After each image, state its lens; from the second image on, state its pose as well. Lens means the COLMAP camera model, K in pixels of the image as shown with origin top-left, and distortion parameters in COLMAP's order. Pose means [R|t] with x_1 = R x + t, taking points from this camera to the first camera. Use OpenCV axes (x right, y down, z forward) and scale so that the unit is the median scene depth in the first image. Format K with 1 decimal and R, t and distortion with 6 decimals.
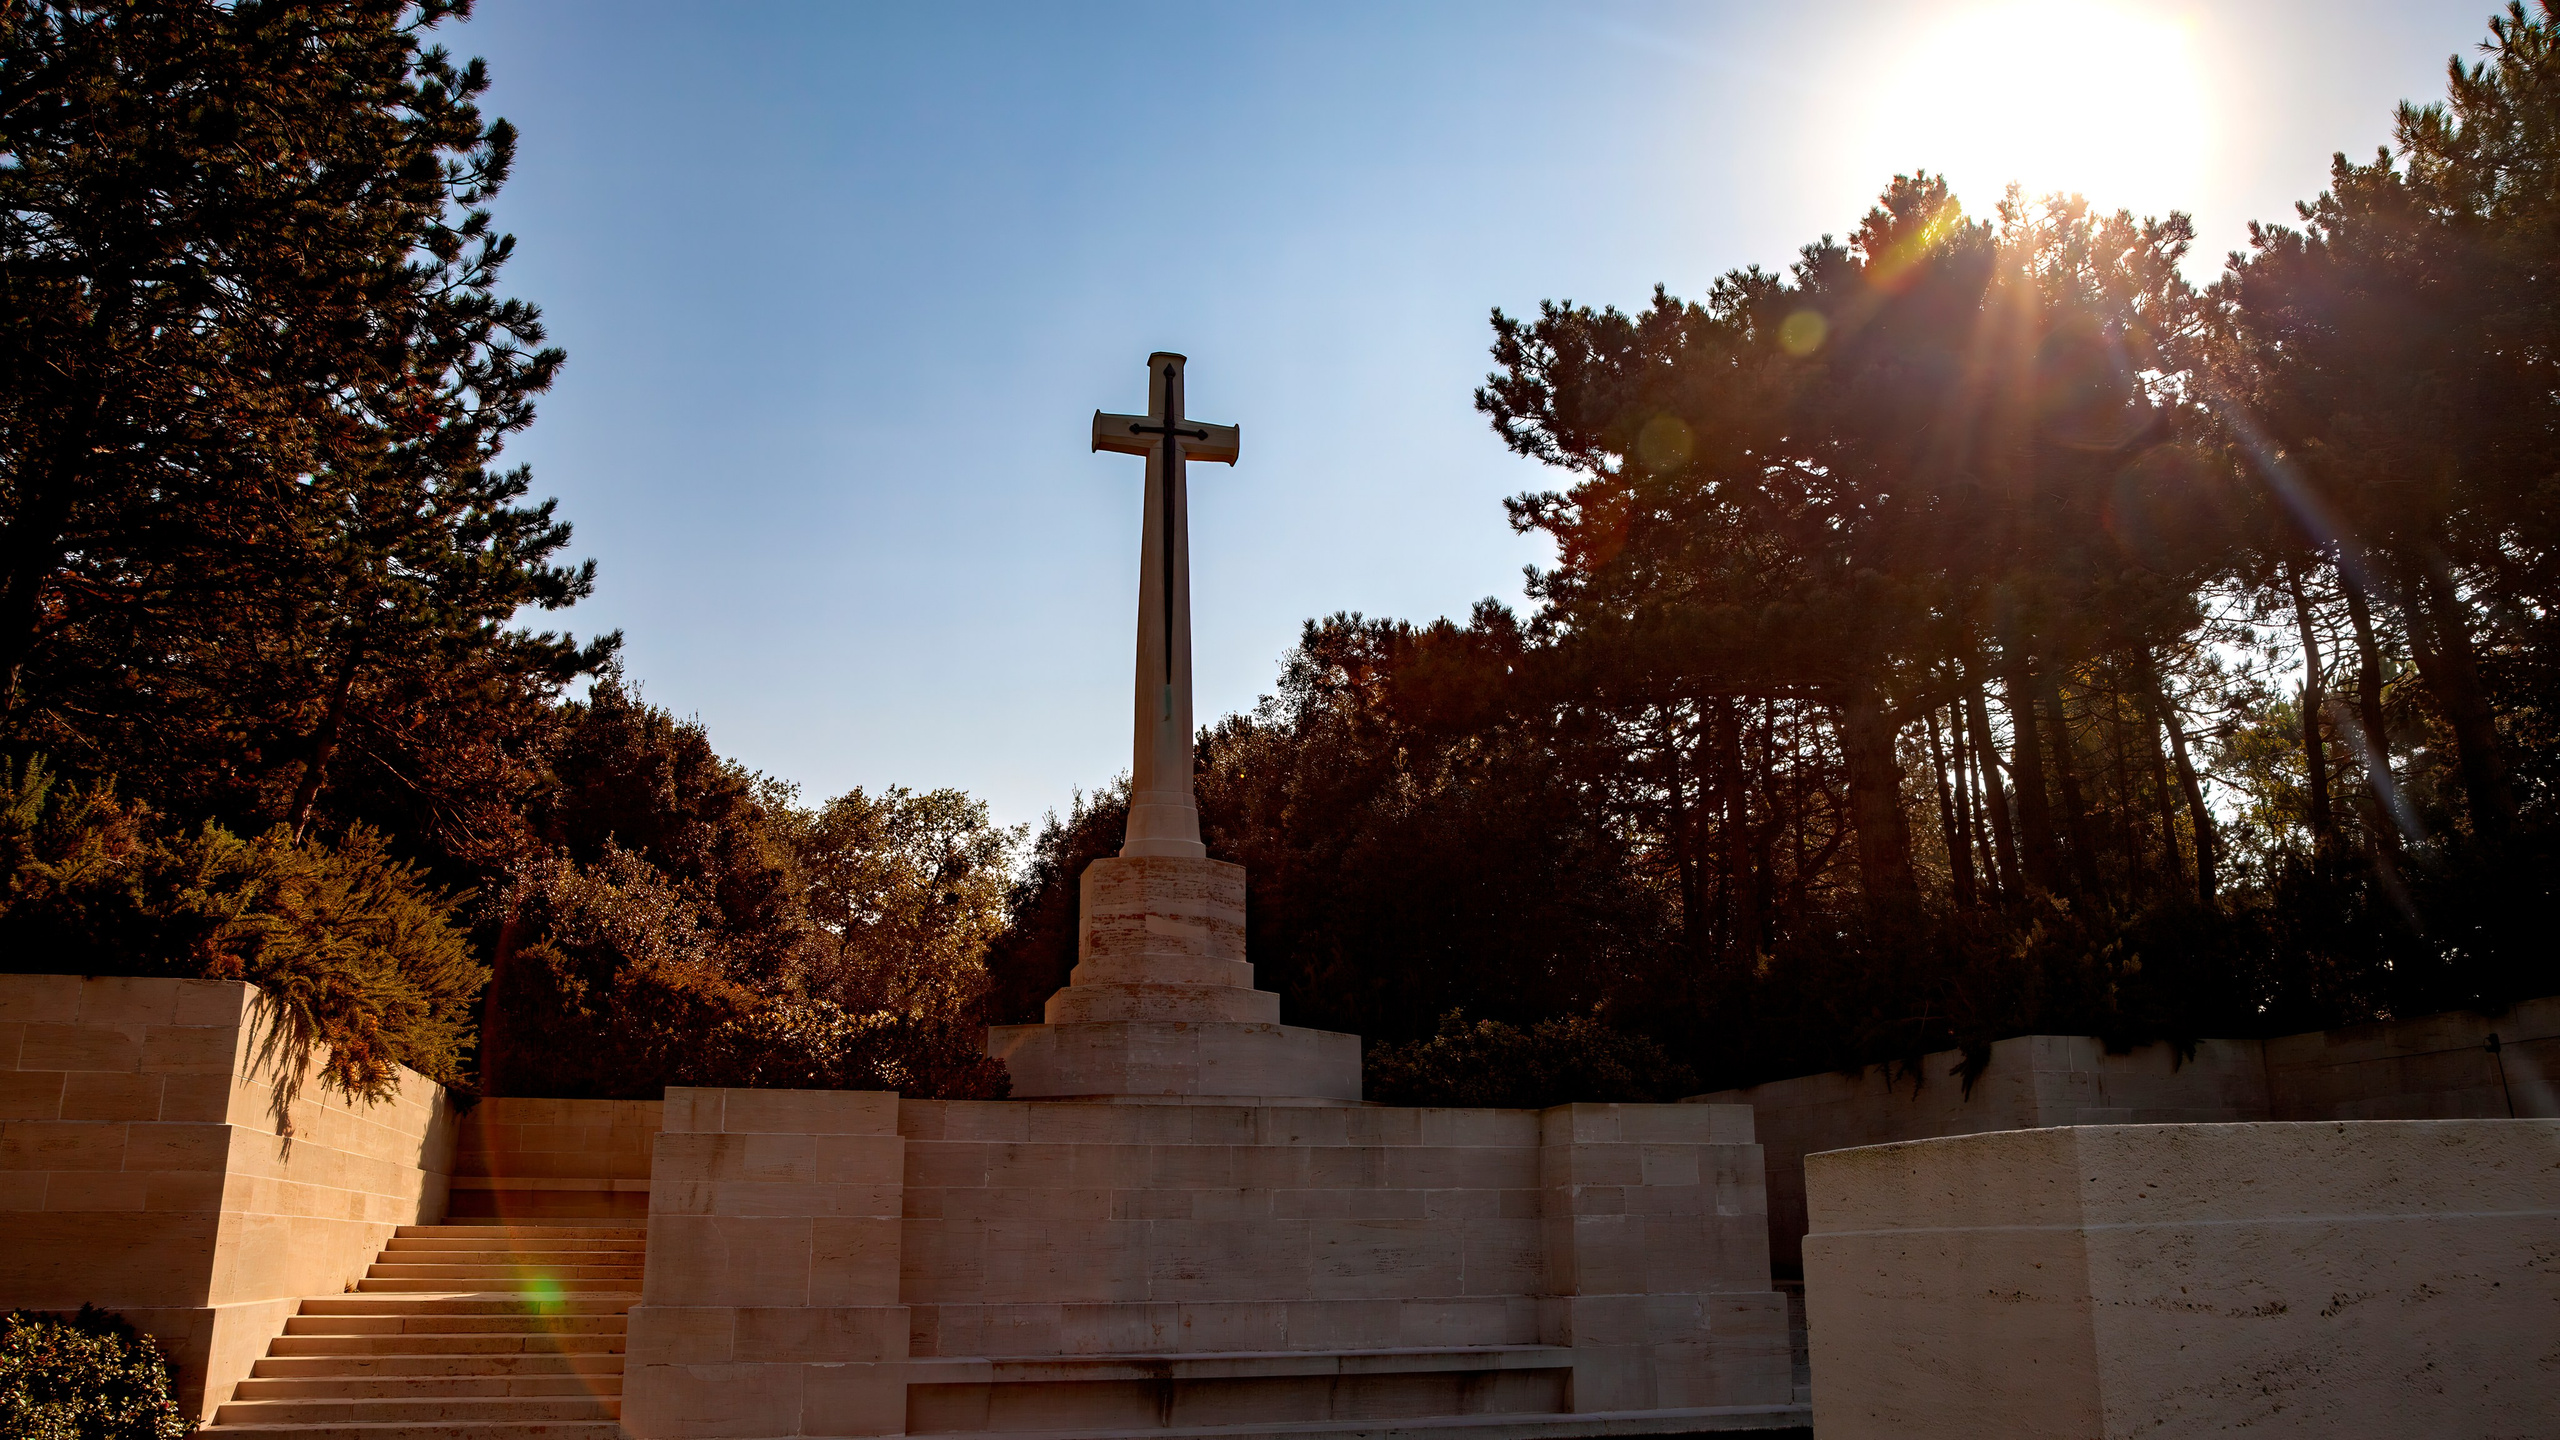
lens RADIAL K [[1939.1, 0, 1276.6], [0, 1939.1, 677.3], [0, 0, 1]] dist [-0.102162, 0.067202]
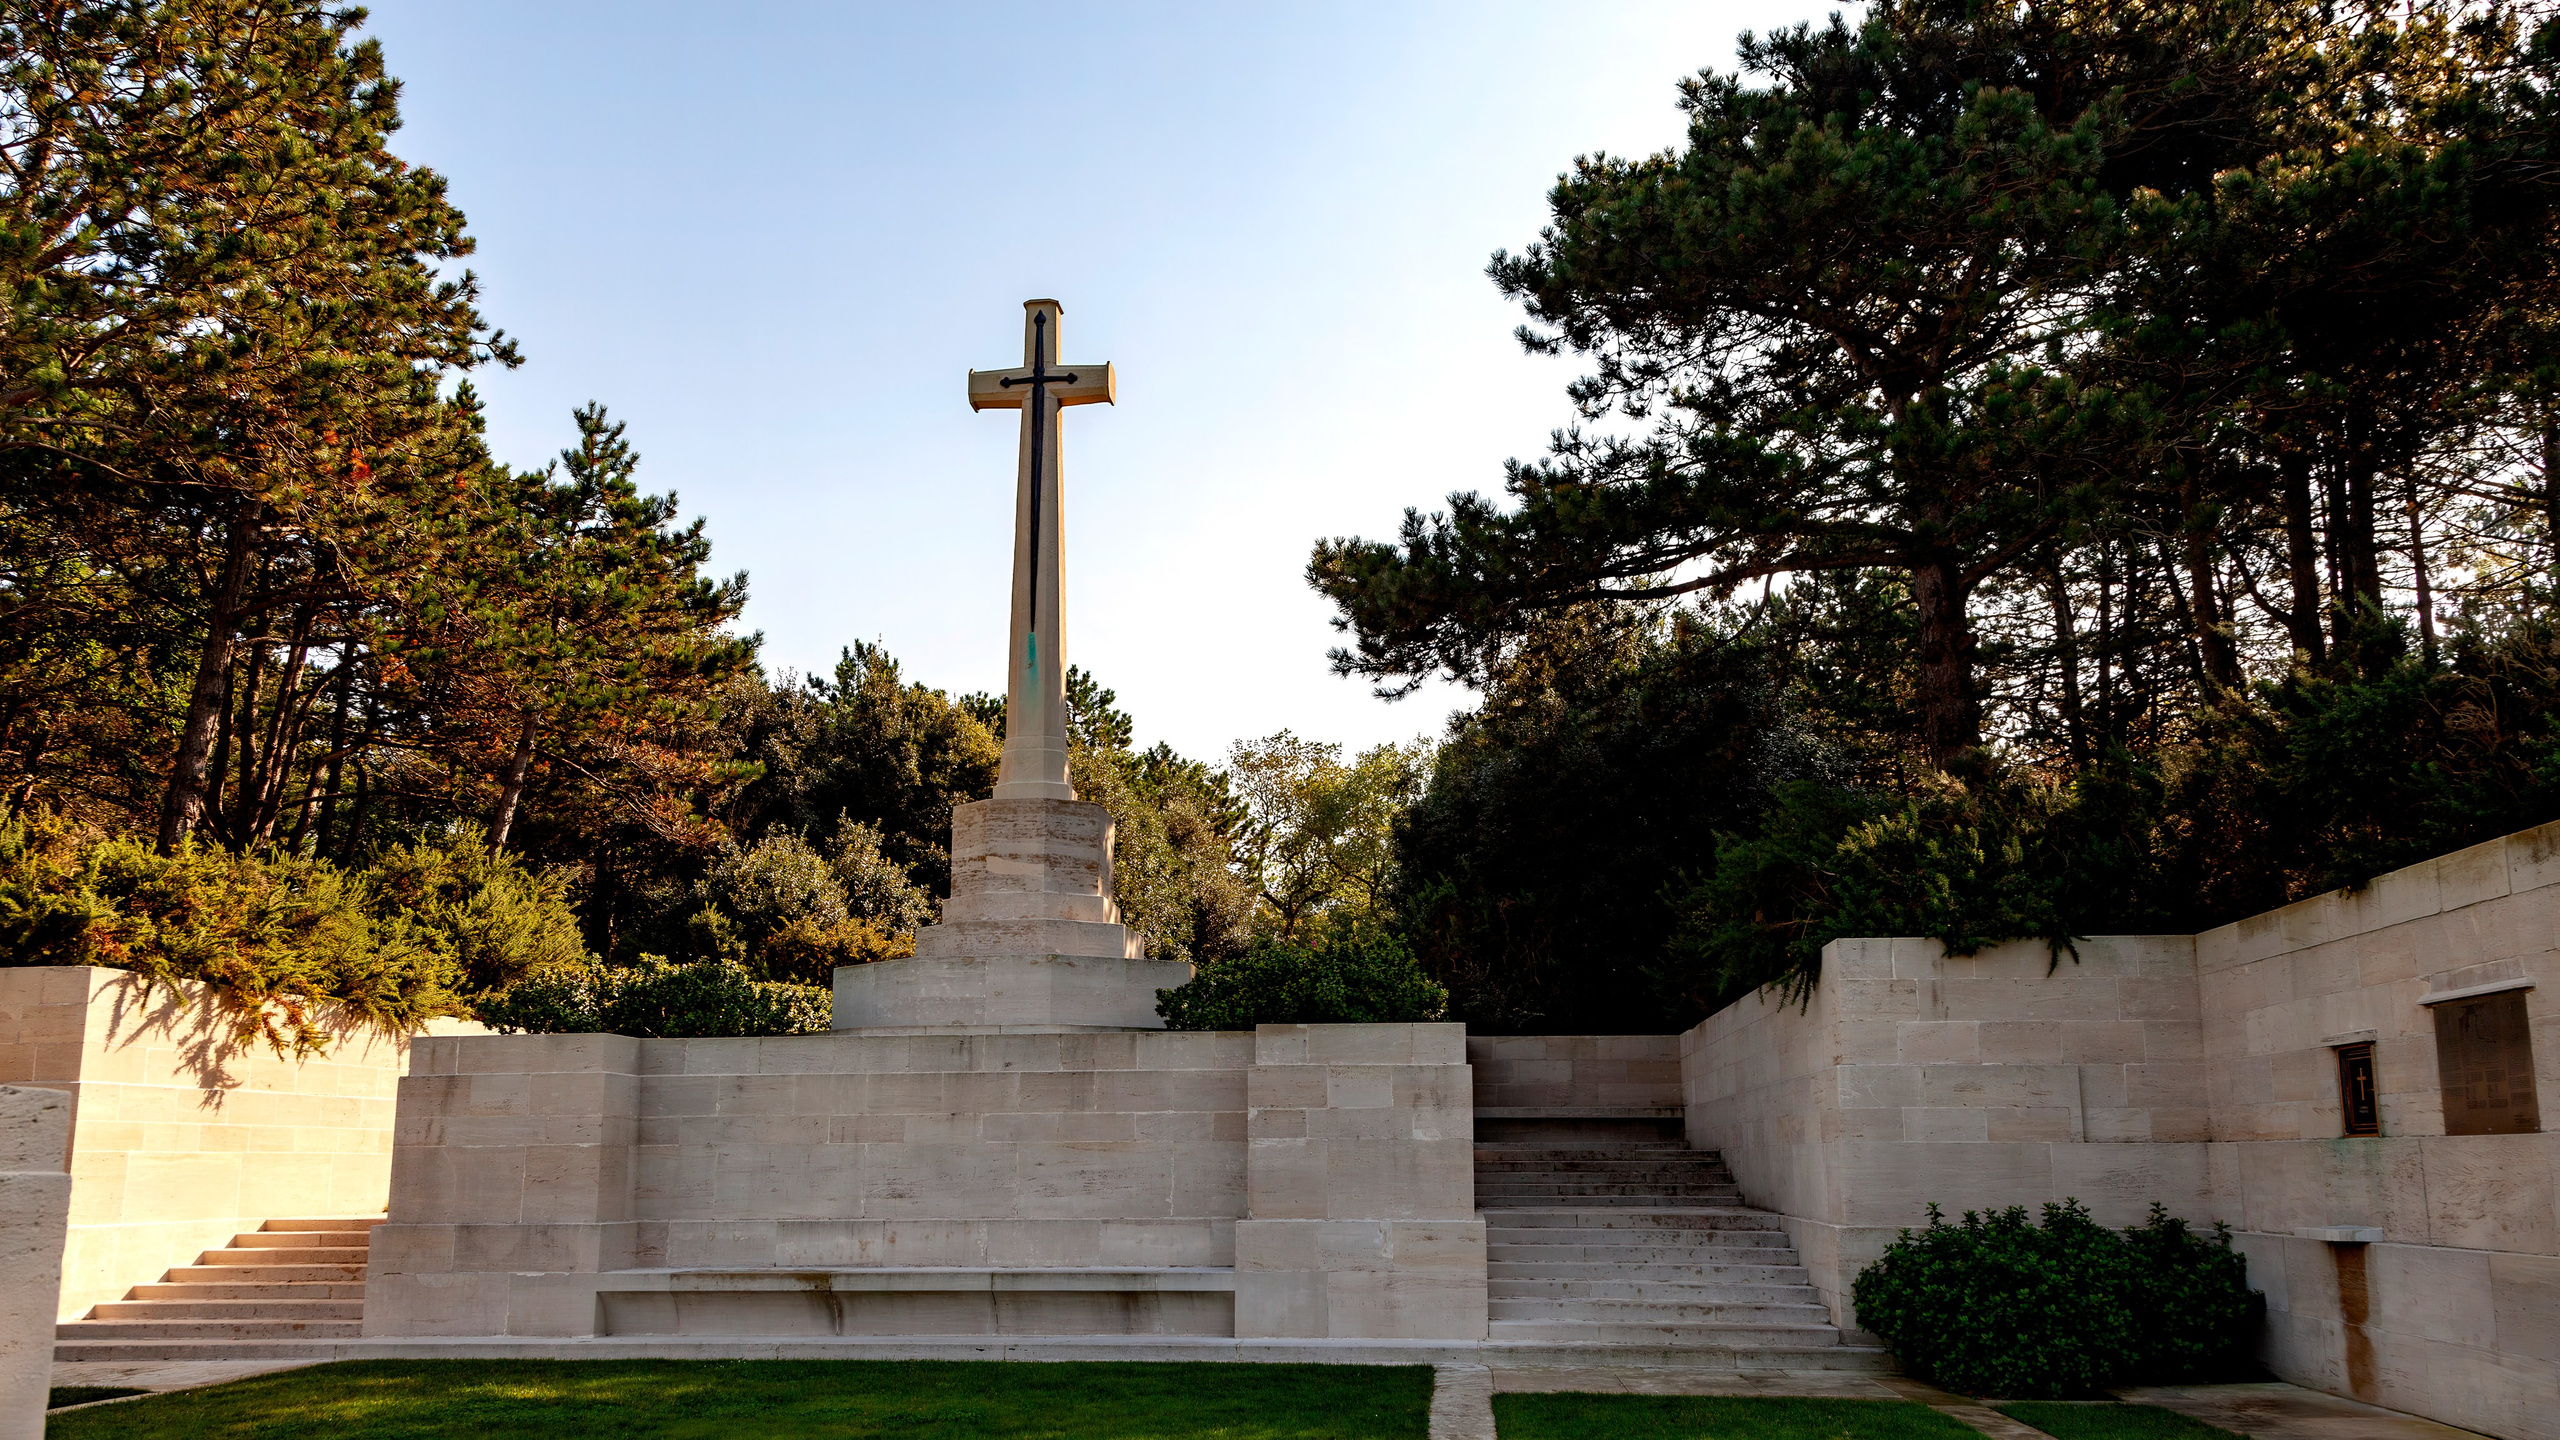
lens RADIAL K [[1833.3, 0, 1277.8], [0, 1833.3, 866.7], [0, 0, 1]] dist [0.030509, 0.000436]
pose [[0.923785, -0.058124, -0.378475, 0.519984], [0.107014, 0.988216, 0.109437, 0.041426], [0.367654, -0.141599, 0.919119, 0.161424]]
